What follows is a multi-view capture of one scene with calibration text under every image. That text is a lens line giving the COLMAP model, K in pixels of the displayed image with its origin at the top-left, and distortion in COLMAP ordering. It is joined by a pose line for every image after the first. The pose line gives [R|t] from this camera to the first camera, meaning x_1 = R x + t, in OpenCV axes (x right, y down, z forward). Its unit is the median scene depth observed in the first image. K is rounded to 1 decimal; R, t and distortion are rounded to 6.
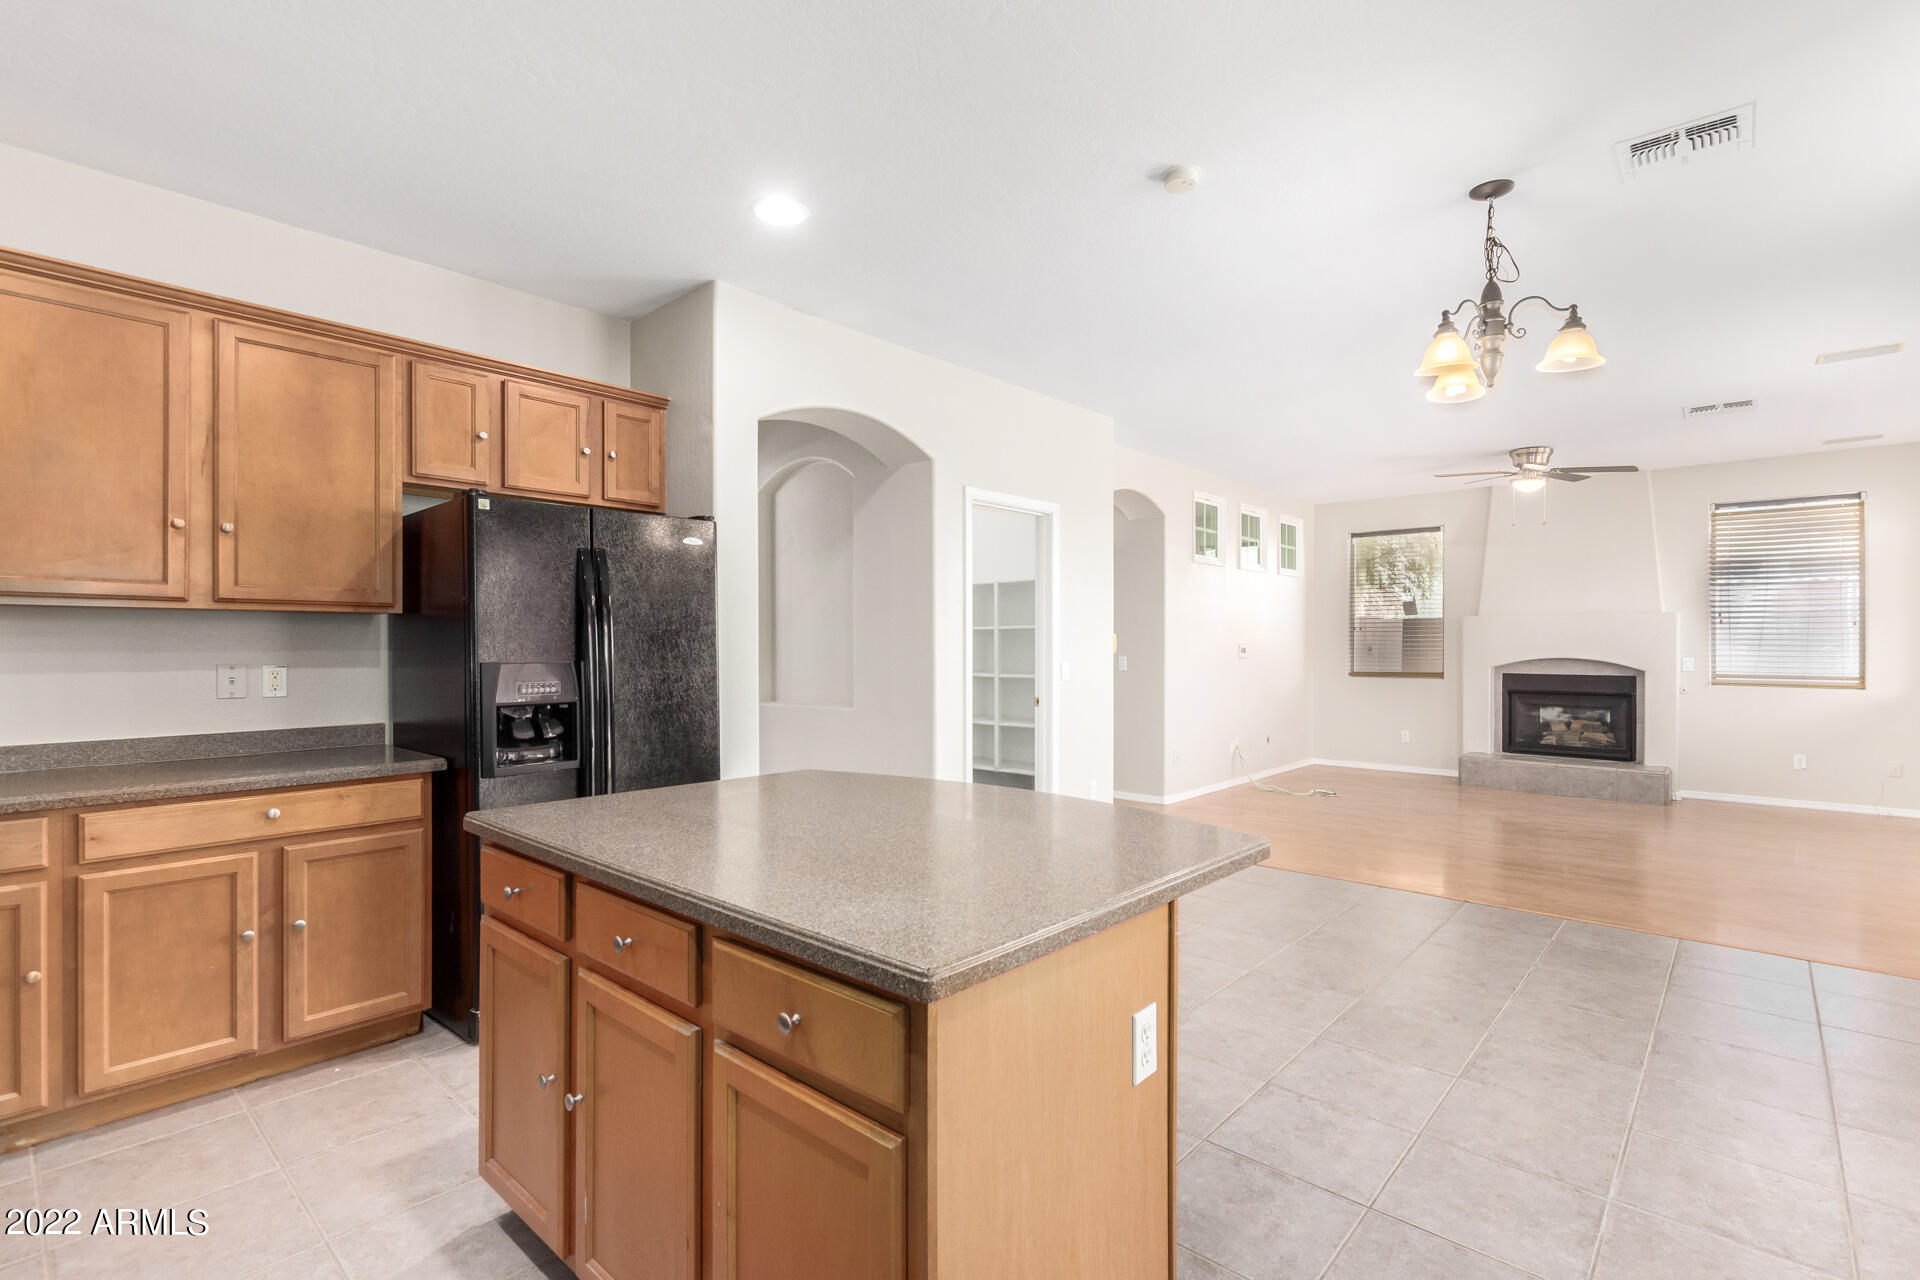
lens RADIAL K [[884.5, 0, 960.0], [0, 884.5, 640.0], [0, 0, 1]] dist [-0.001322, 0.000229]
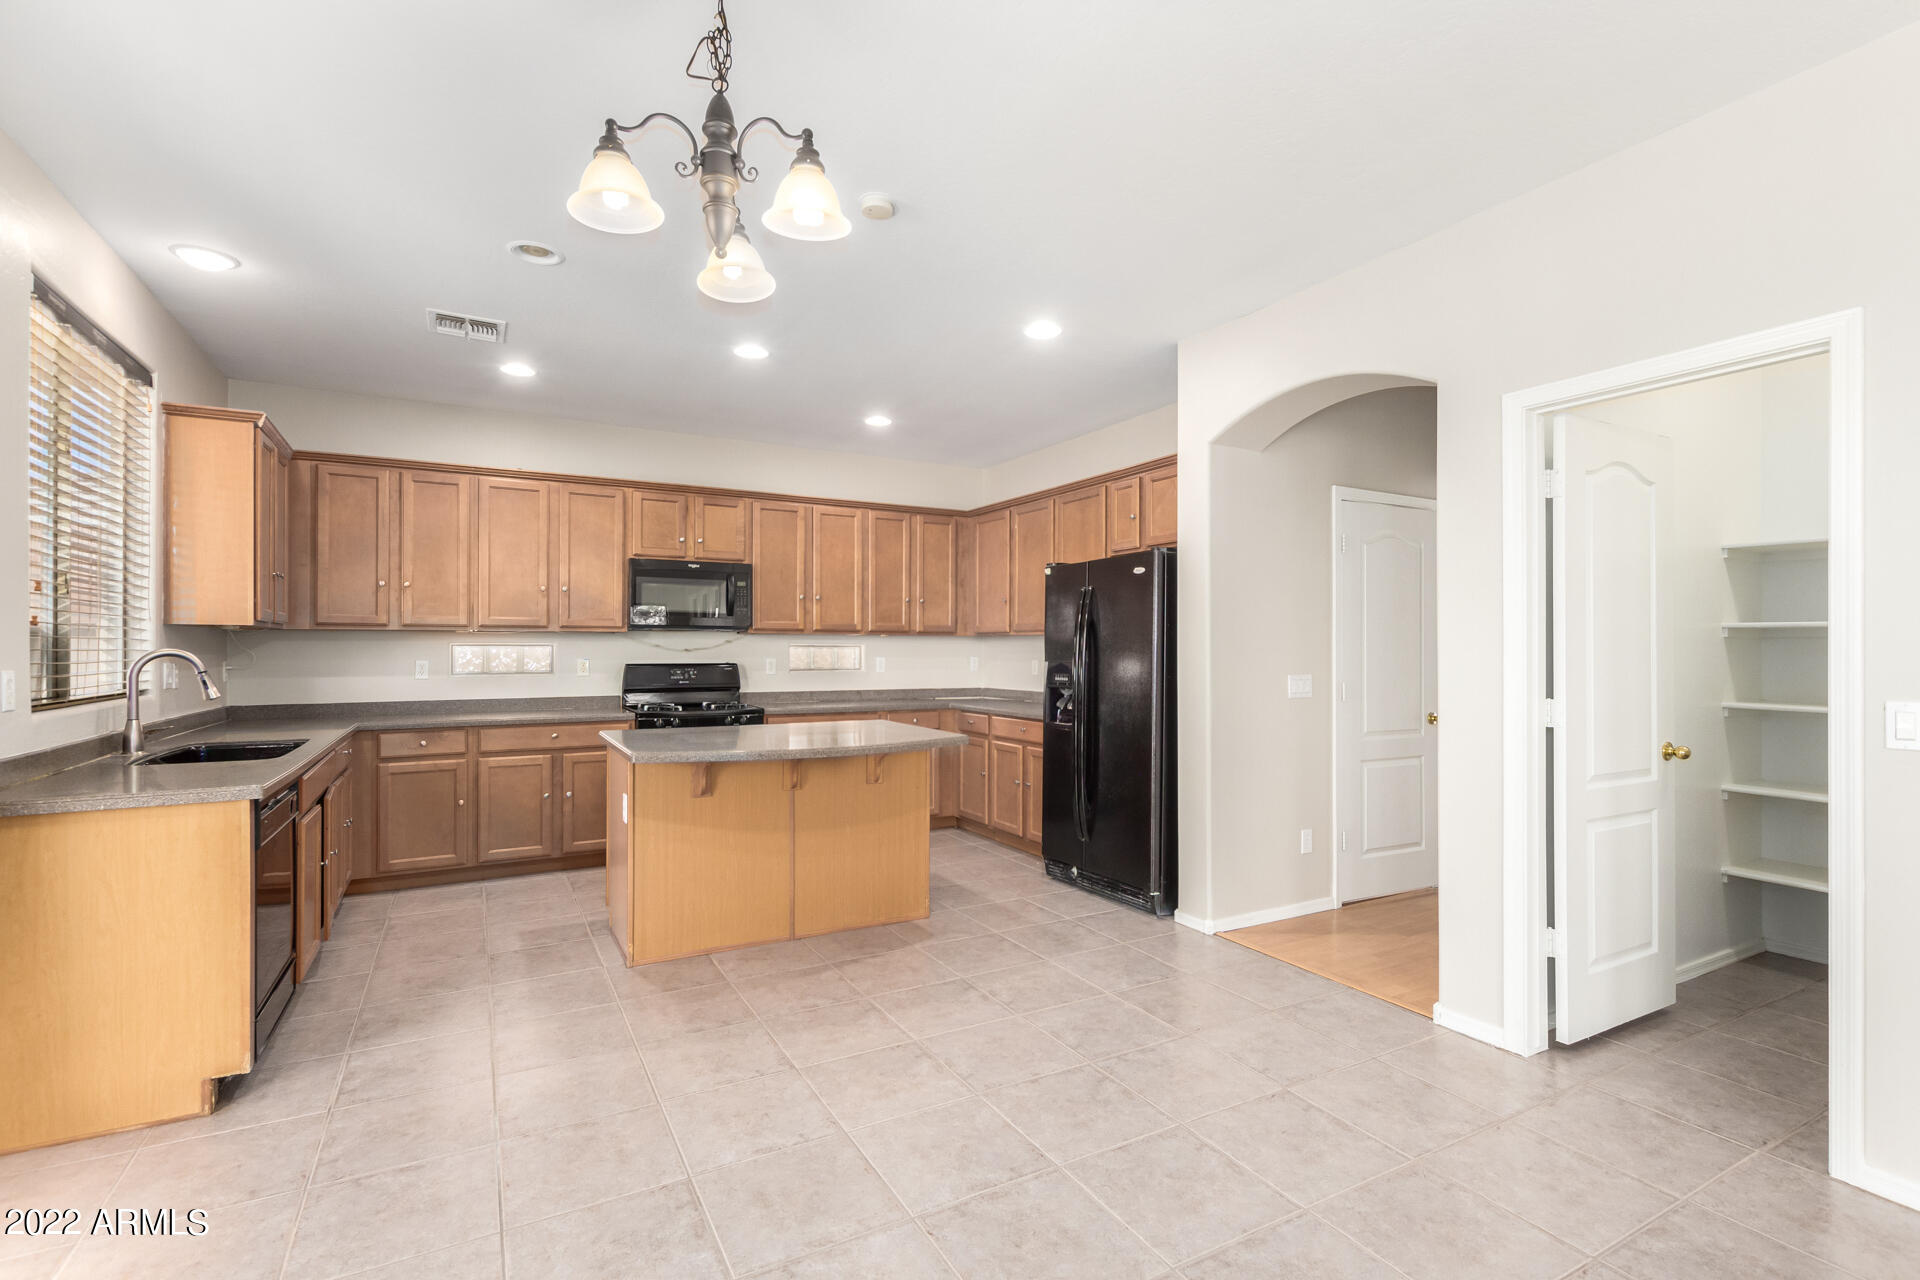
lens RADIAL K [[884.5, 0, 960.0], [0, 884.5, 640.0], [0, 0, 1]] dist [-0.001322, 0.000229]
pose [[-0.326755, -0.010185, -0.945054, 1.245751], [0.001990, 0.999932, -0.011465, 0.003990], [0.945107, -0.005626, -0.326712, 1.486947]]
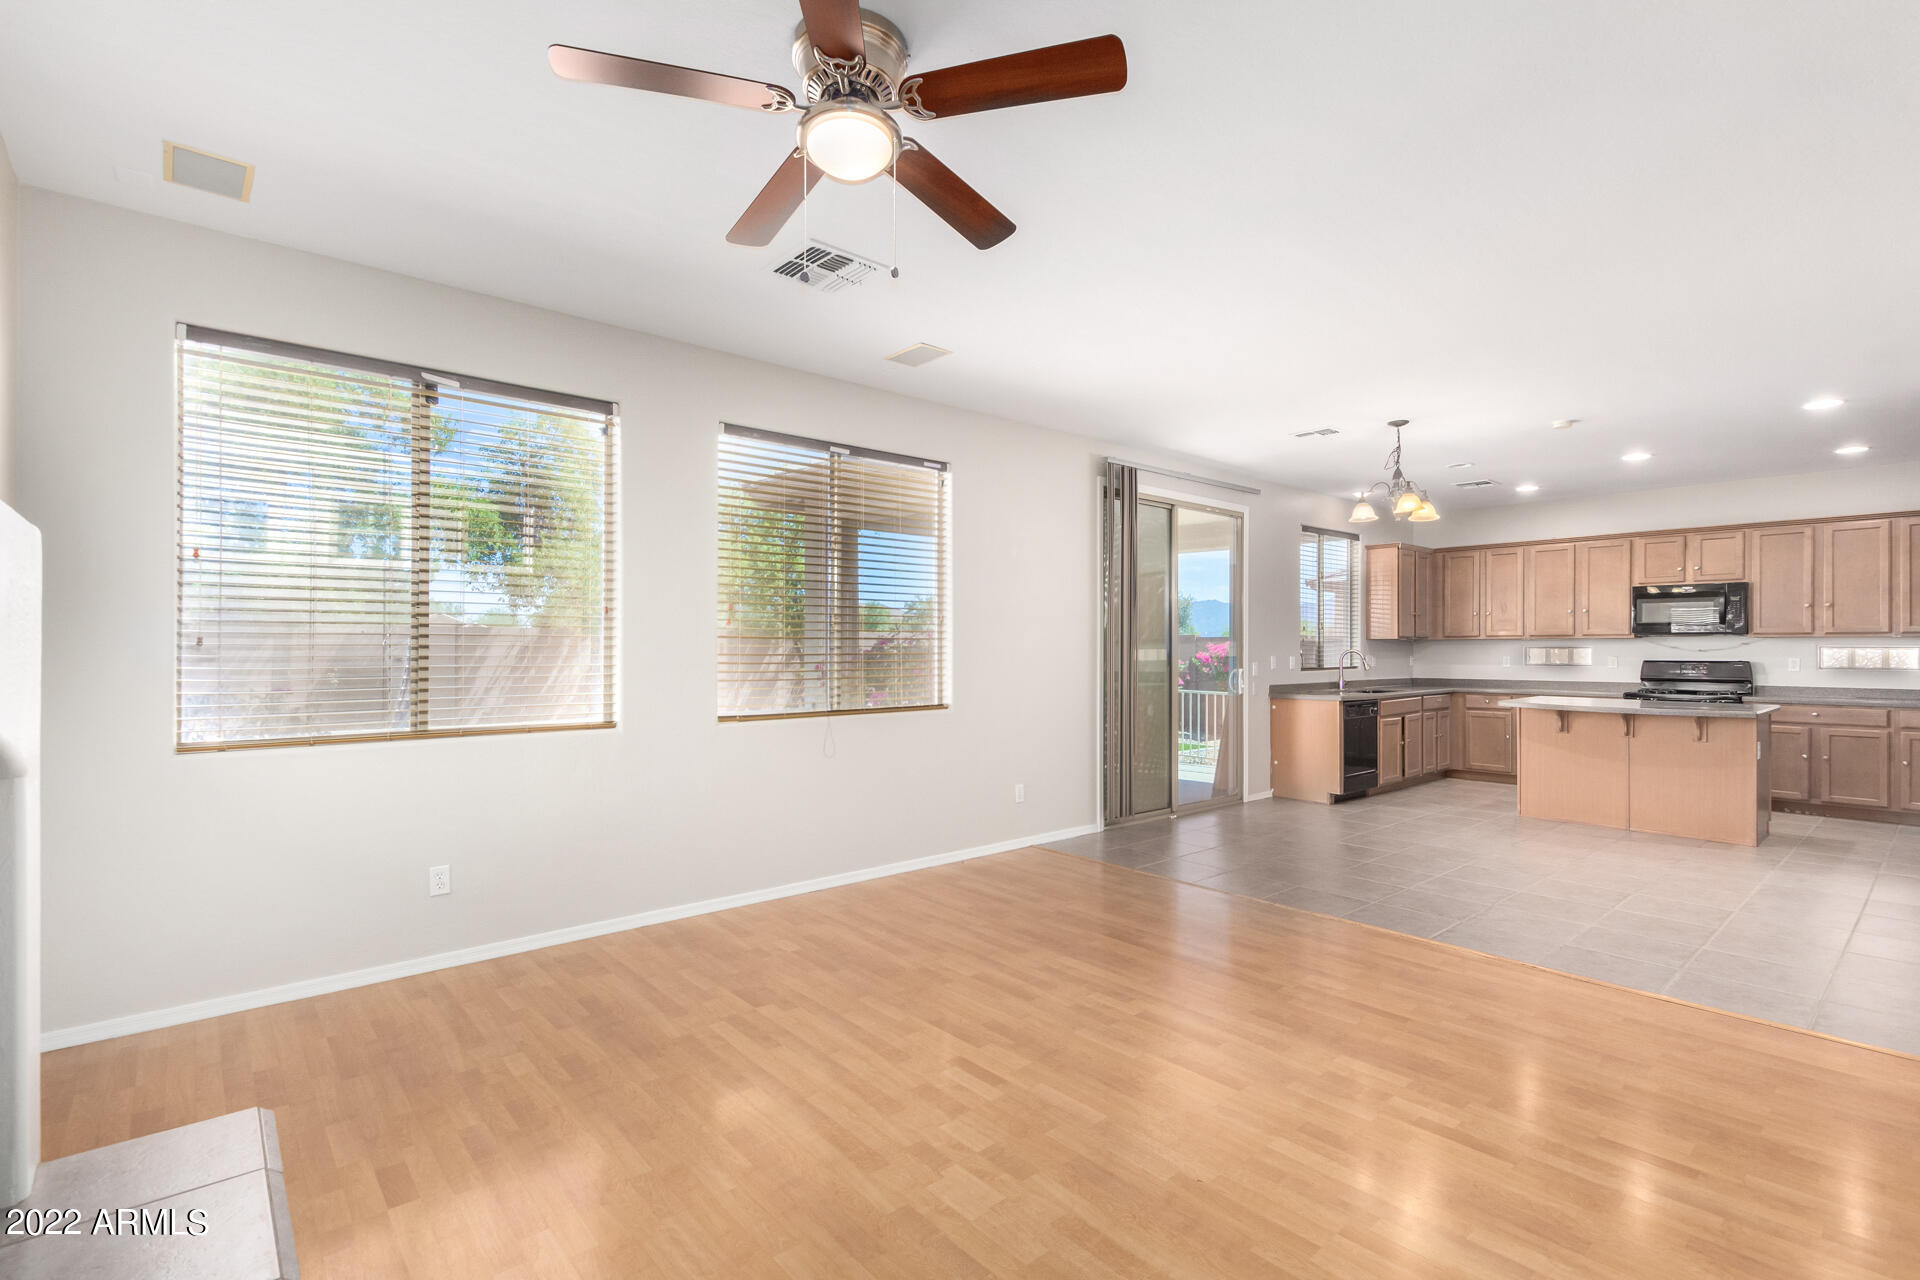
lens RADIAL K [[884.5, 0, 960.0], [0, 884.5, 640.0], [0, 0, 1]] dist [-0.001322, 0.000229]
pose [[-0.992416, 0.000871, 0.122922, 1.440064], [-0.000819, 0.999906, -0.013691, 0.009905], [-0.122923, -0.013688, -0.992322, 3.350600]]
